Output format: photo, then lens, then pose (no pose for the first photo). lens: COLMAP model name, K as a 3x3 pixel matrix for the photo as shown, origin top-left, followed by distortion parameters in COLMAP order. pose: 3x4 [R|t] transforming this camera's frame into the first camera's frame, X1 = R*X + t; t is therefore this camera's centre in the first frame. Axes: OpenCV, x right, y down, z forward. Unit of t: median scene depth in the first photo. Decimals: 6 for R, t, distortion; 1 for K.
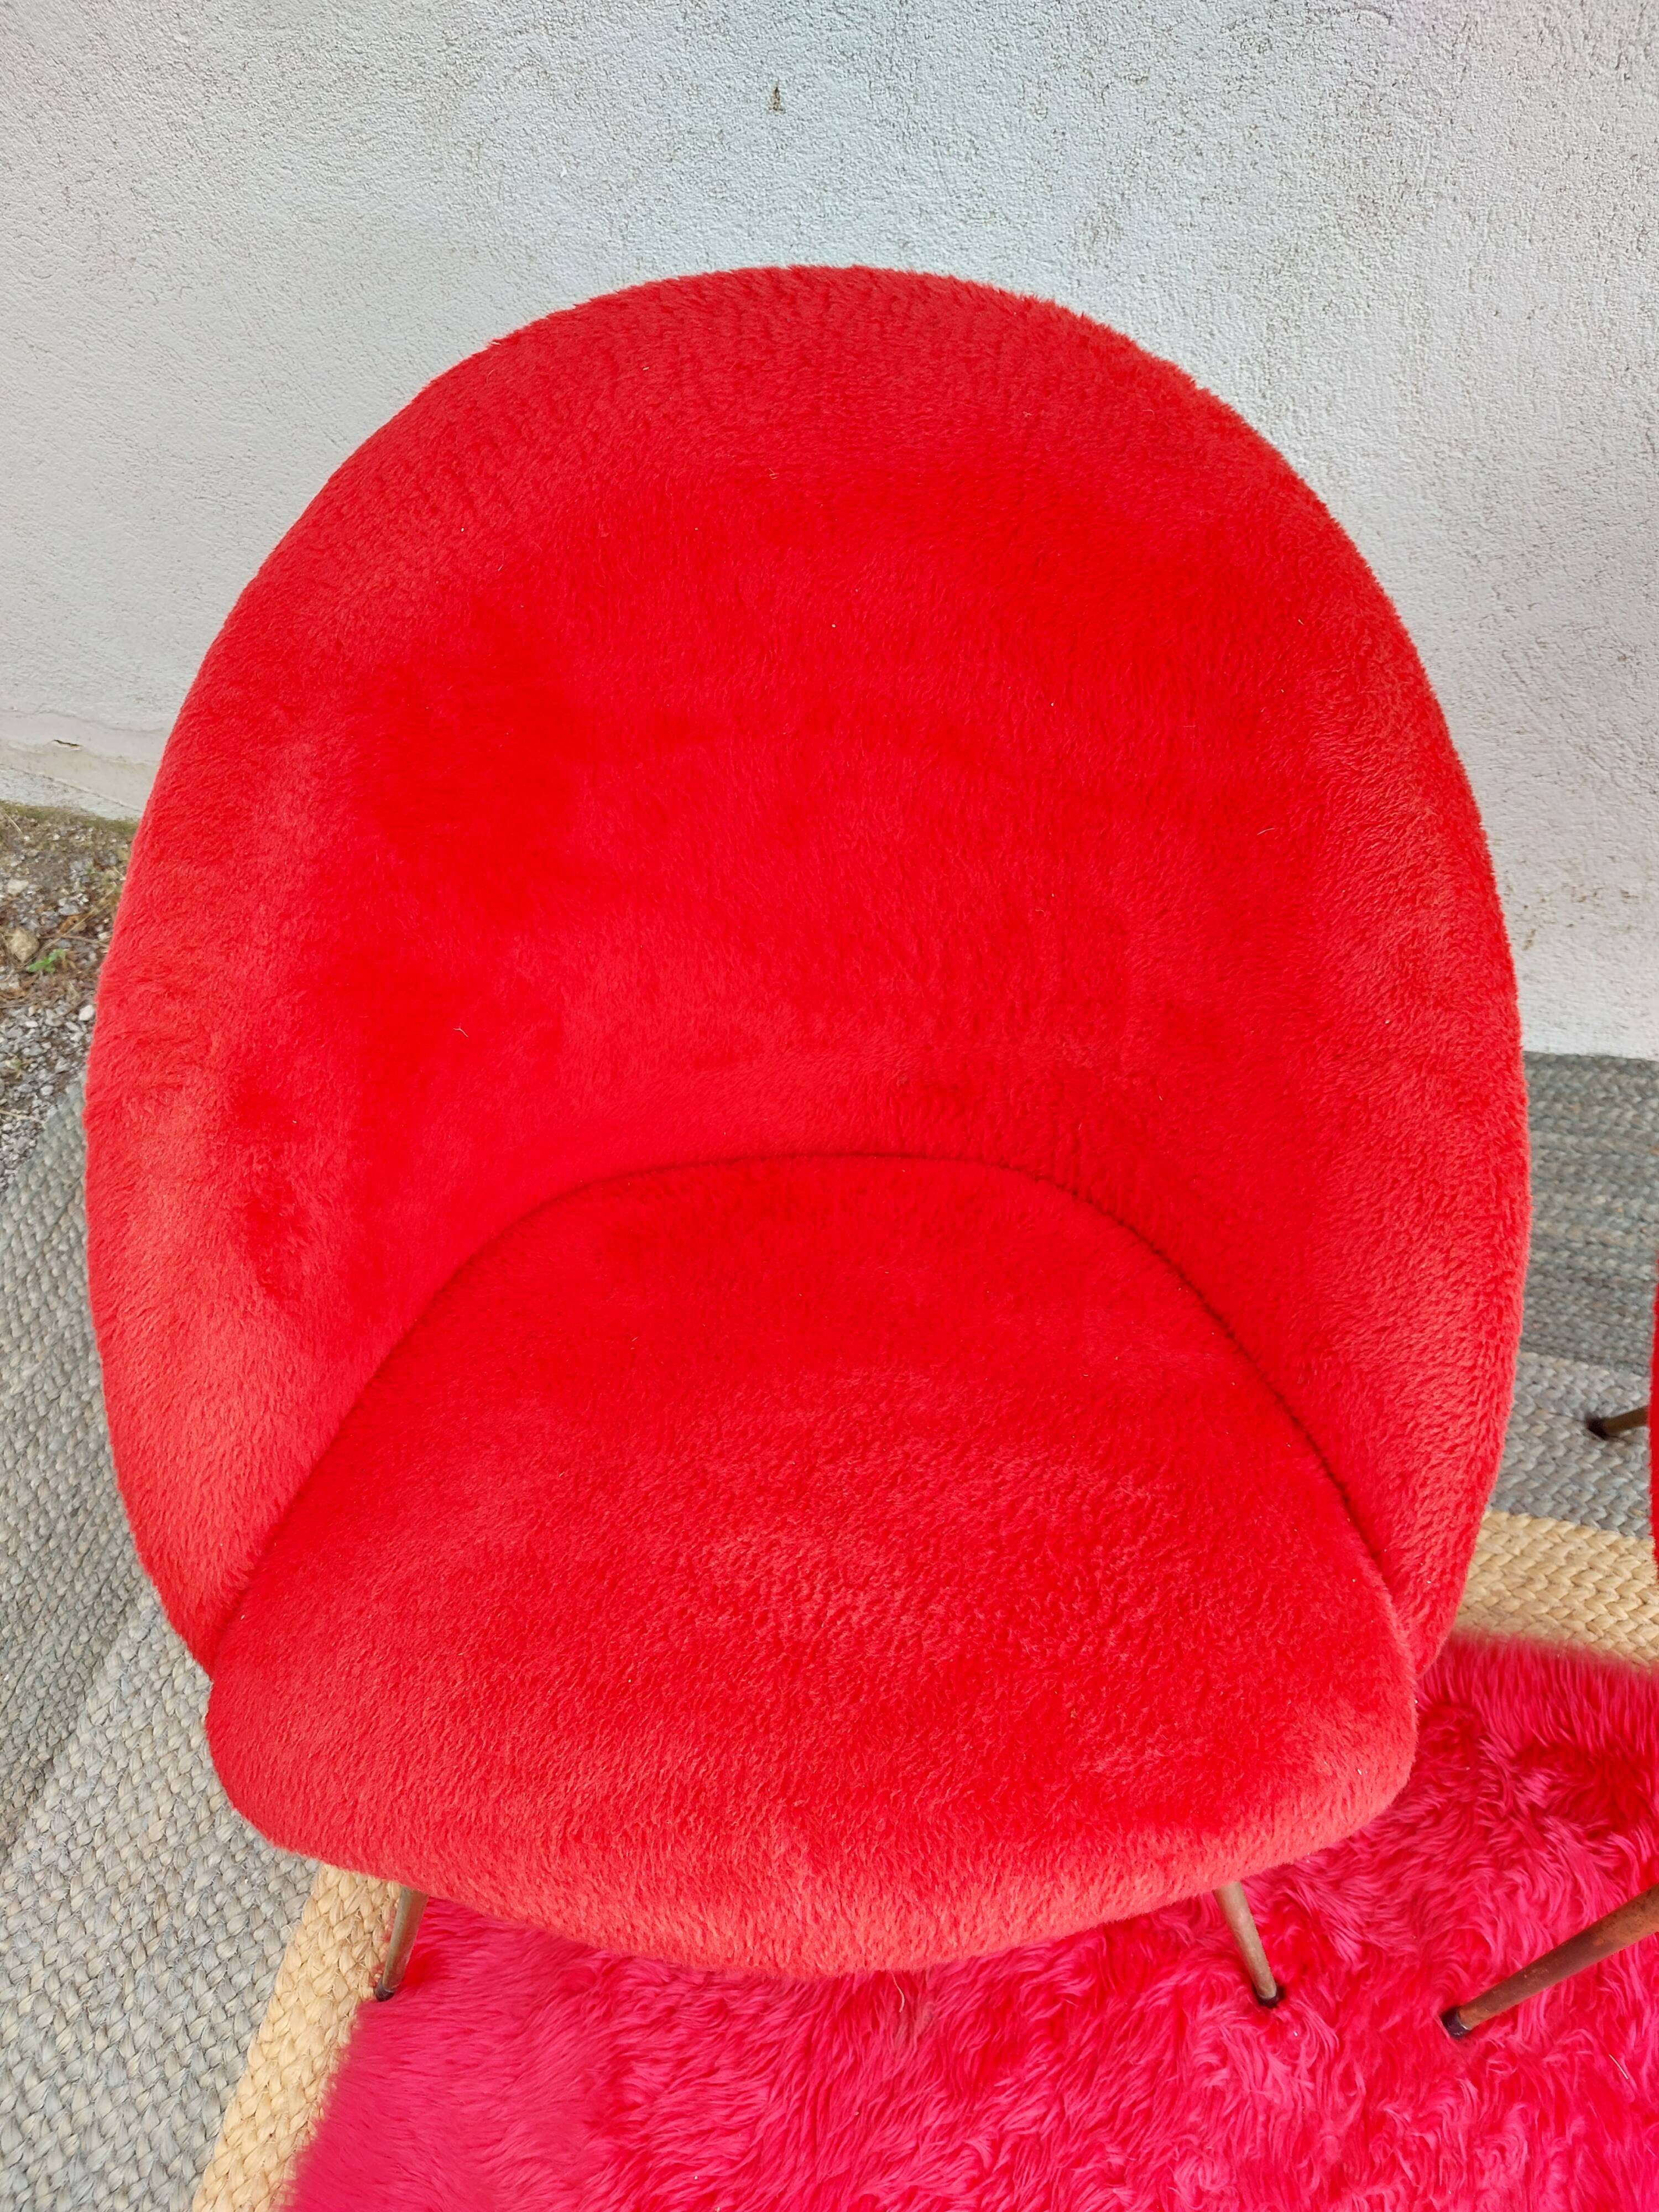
lens RADIAL K [[1601.9, 0, 856.7], [0, 1601.9, 1102.8], [0, 0, 1]] dist [0.041761, -0.046051]
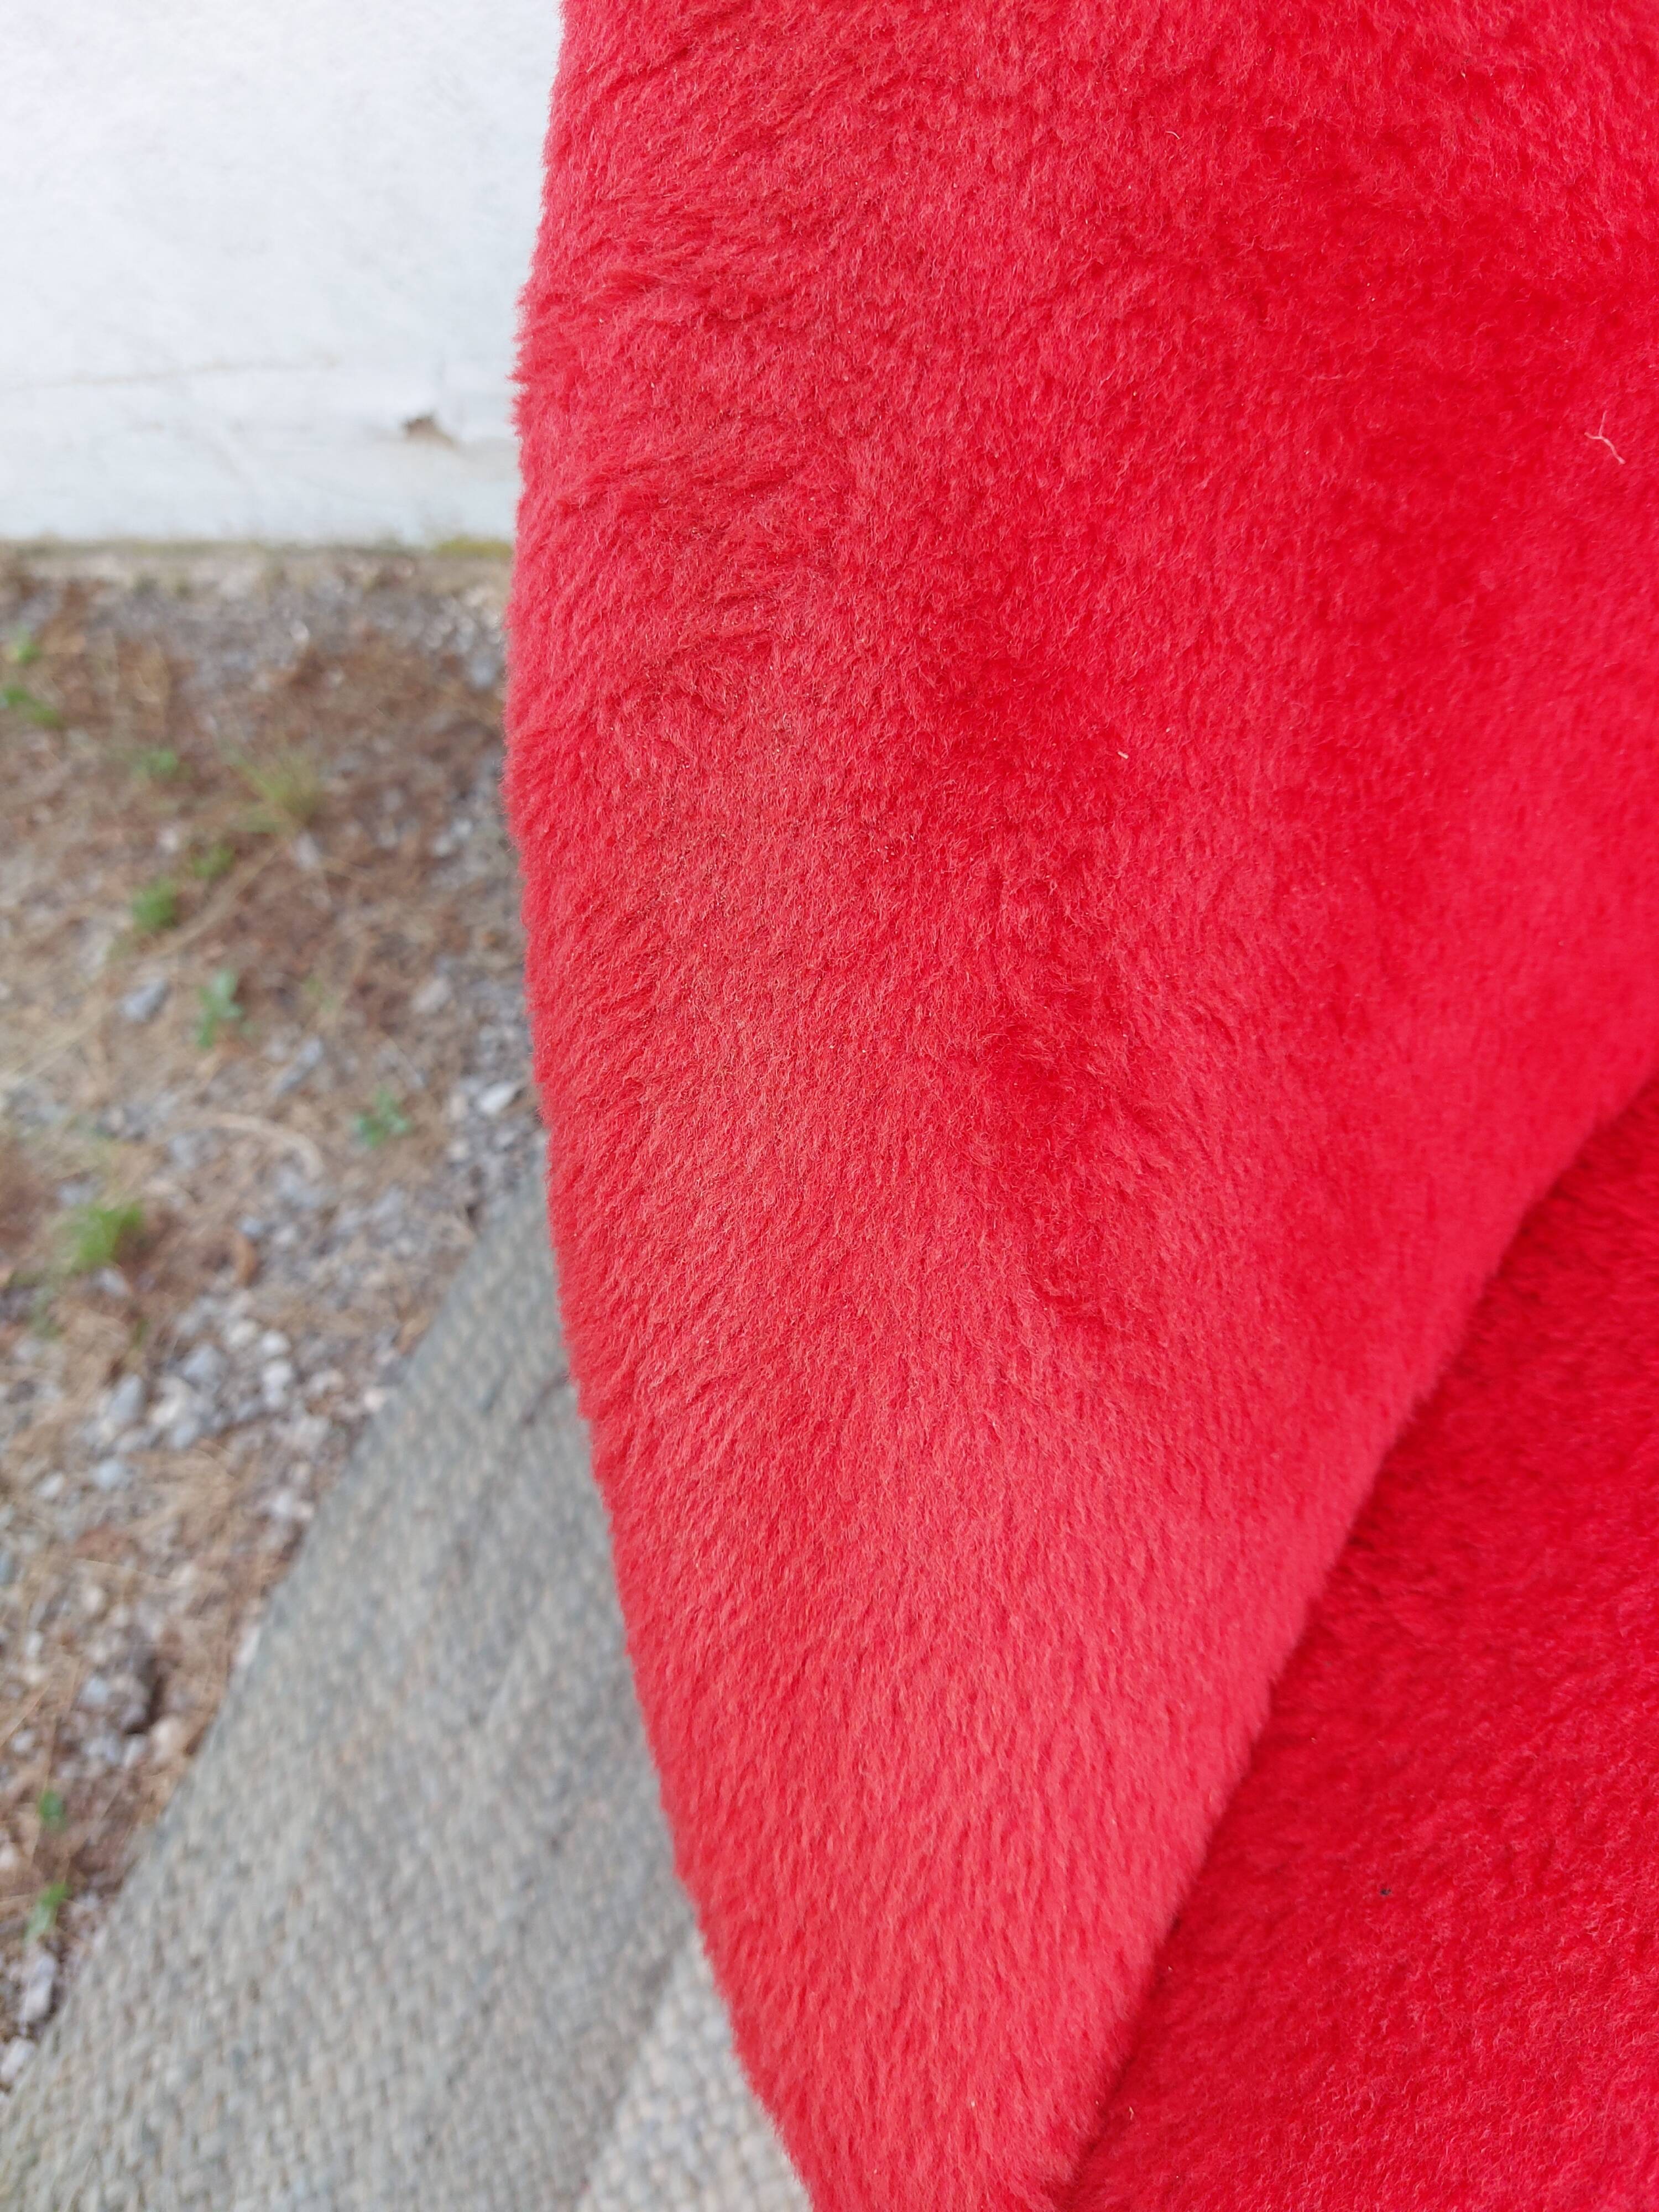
lens RADIAL K [[1638.1, 0, 824.7], [0, 1638.1, 1110.3], [0, 0, 1]] dist [0.027945, -0.060665]
pose [[0.925526, -0.023877, -0.377930, -0.226993], [0.058110, 0.995145, 0.079437, 0.038981], [0.374199, -0.095483, 0.922420, 0.547748]]
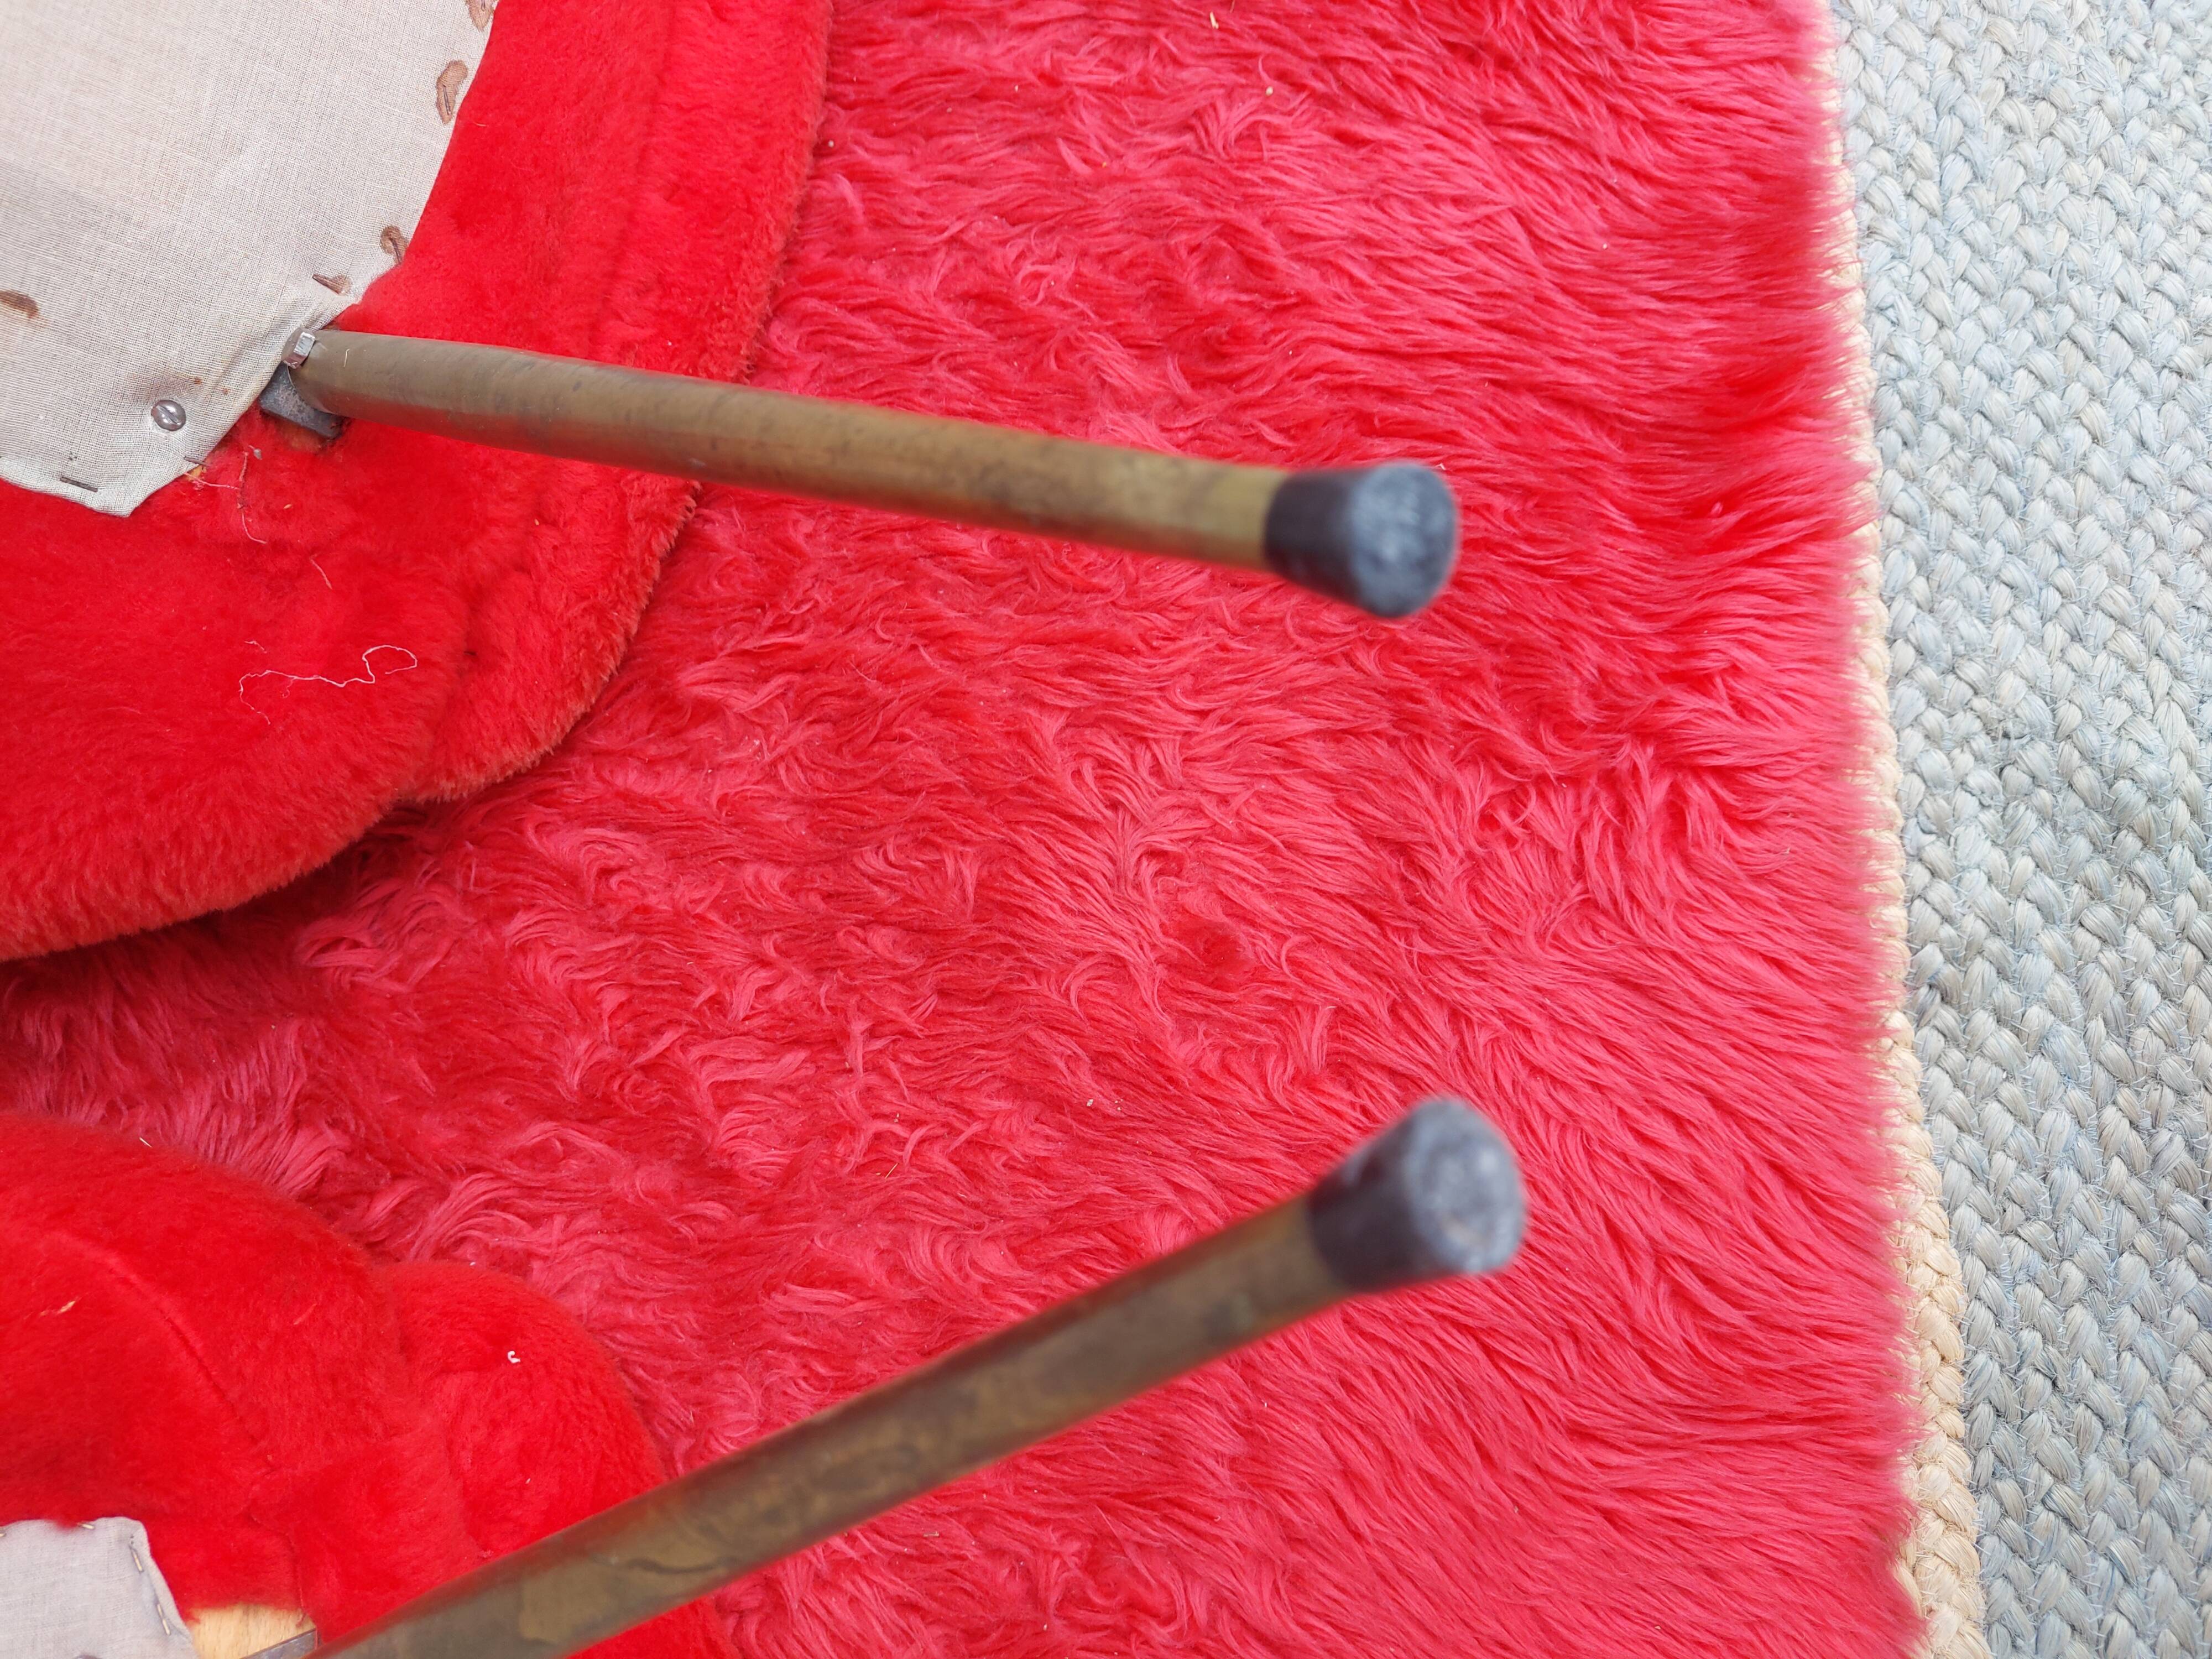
lens RADIAL K [[1560.3, 0, 1106.0], [0, 1560.3, 829.5], [0, 0, 1]] dist [0.010313, 0.003092]
pose [[-0.210329, -0.963509, 0.165566, 0.285577], [0.786531, -0.066189, 0.613993, 0.450921], [-0.580629, 0.259363, 0.771752, 0.481715]]
